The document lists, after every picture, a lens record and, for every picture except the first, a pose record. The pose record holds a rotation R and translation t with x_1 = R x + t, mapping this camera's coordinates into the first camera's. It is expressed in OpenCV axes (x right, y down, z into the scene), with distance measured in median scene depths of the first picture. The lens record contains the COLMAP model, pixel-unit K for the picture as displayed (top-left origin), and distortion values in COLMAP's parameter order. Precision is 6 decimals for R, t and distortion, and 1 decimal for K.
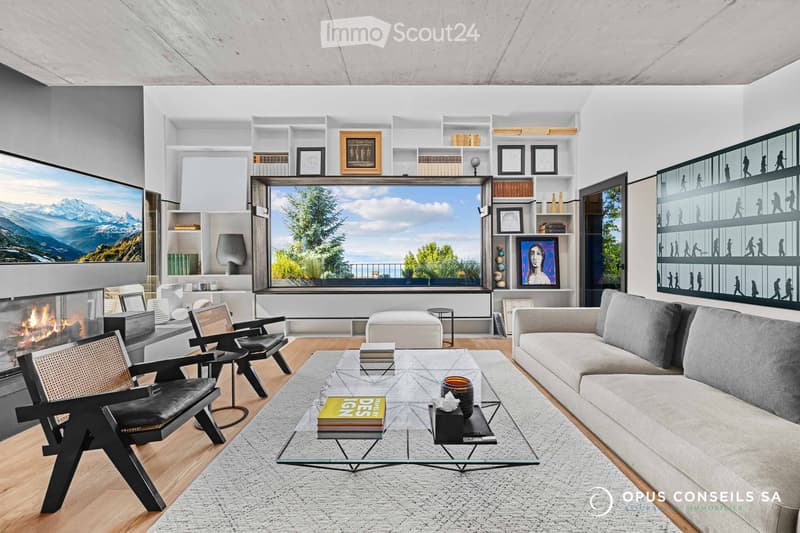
lens RADIAL K [[324.1, 0, 405.1], [0, 324.1, 258.7], [0, 0, 1]] dist [0.003631, 0.000272]
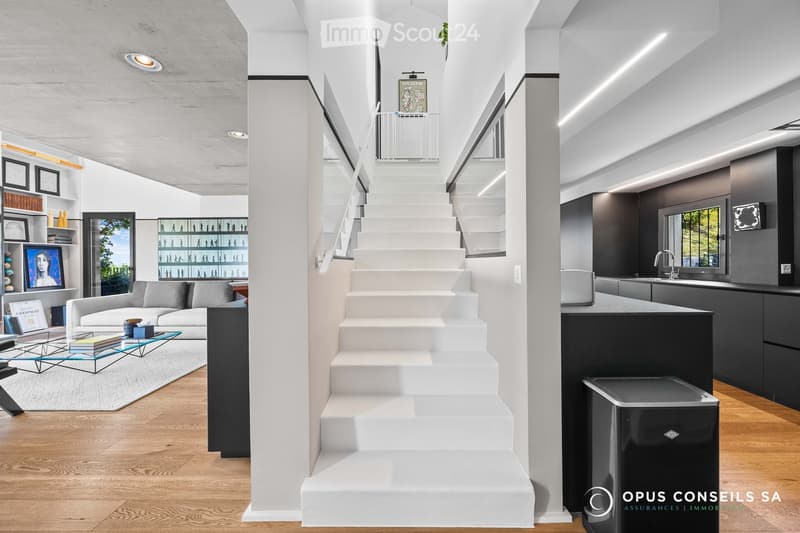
lens RADIAL K [[324.1, 0, 400.9], [0, 324.1, 261.8], [0, 0, 1]] dist [0.003631, 0.000272]
pose [[0.012834, 0.002924, 0.999913, -0.765432], [0.009655, 0.999949, -0.003048, 0.006539], [-0.999871, 0.009694, 0.012806, -0.310166]]
